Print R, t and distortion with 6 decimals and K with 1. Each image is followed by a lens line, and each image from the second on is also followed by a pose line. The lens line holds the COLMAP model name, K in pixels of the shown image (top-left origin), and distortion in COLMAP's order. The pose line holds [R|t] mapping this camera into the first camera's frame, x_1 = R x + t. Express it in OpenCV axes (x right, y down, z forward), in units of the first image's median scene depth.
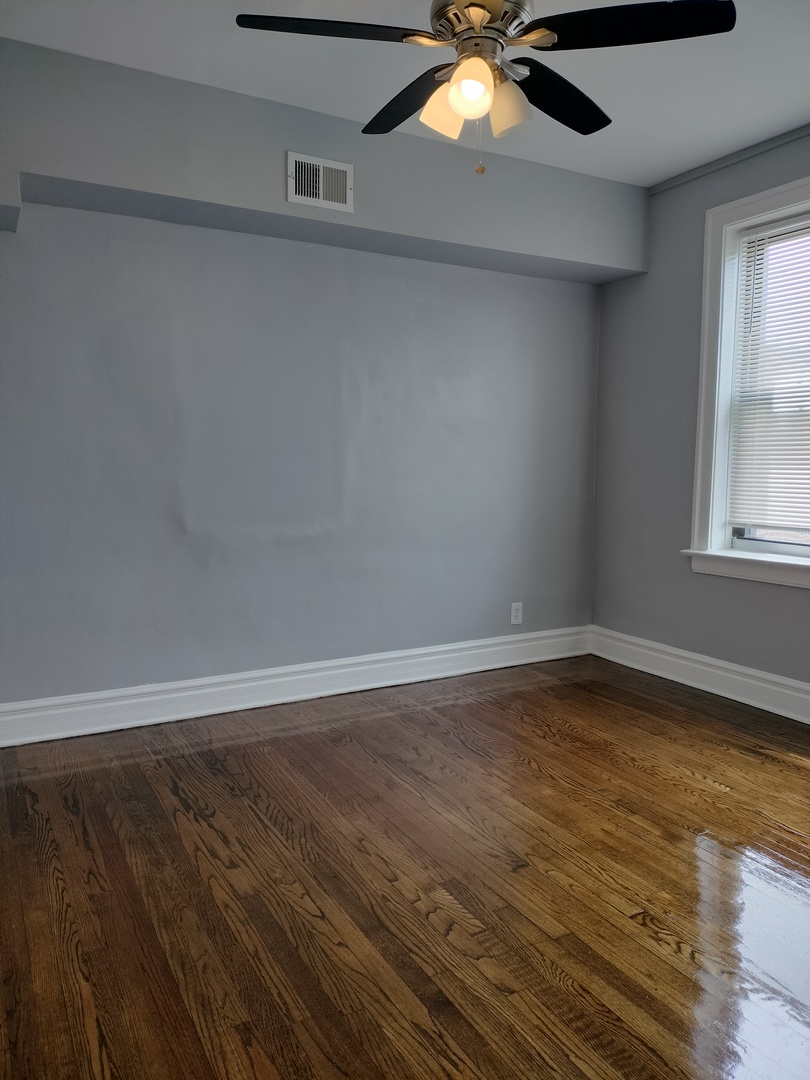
lens RADIAL K [[800.1, 0, 405.0], [0, 800.1, 540.0], [0, 0, 1]] dist [0.050537, -0.007854]
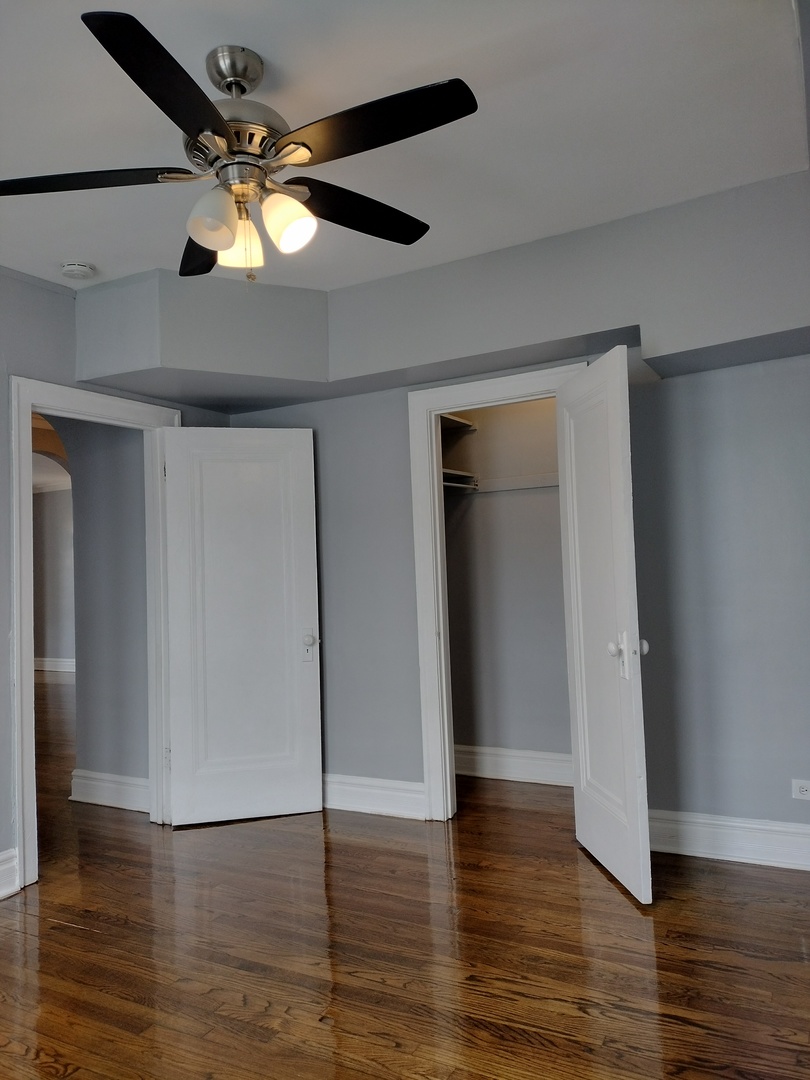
lens RADIAL K [[800.1, 0, 405.0], [0, 800.1, 540.0], [0, 0, 1]] dist [0.050537, -0.007854]
pose [[-0.843080, 0.010587, -0.537684, 0.441073], [-0.013228, 0.999096, 0.040413, -0.218211], [0.537626, 0.041184, -0.842177, 1.891067]]
